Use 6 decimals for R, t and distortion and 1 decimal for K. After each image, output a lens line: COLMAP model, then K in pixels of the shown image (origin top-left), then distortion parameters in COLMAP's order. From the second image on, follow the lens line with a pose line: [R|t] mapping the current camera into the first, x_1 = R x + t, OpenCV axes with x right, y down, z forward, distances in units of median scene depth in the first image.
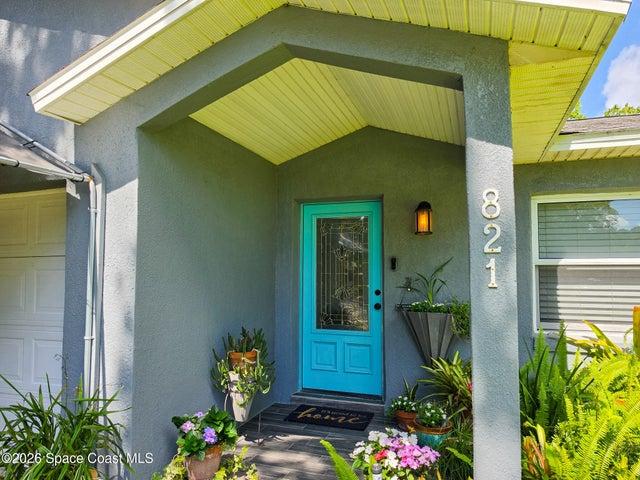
lens RADIAL K [[439.8, 0, 319.7], [0, 439.8, 237.9], [0, 0, 1]] dist [0.044671, -0.055928]
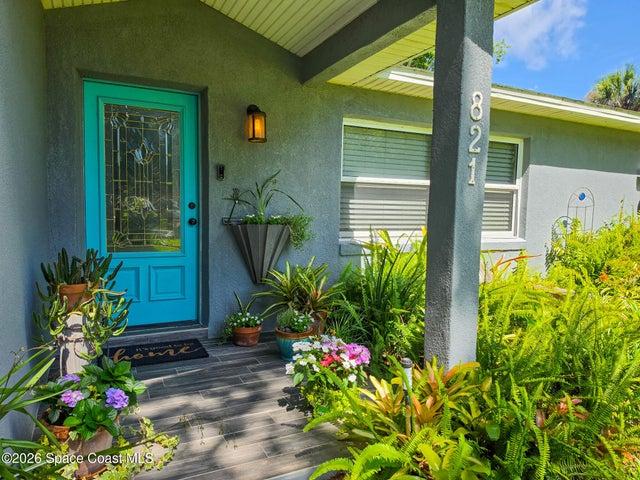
lens RADIAL K [[439.8, 0, 318.7], [0, 439.8, 242.1], [0, 0, 1]] dist [0.044671, -0.055928]
pose [[0.701759, -0.042420, 0.711151, -0.346897], [-0.073643, 0.988559, 0.131637, 0.070830], [-0.708598, -0.144749, 0.690606, 0.249949]]
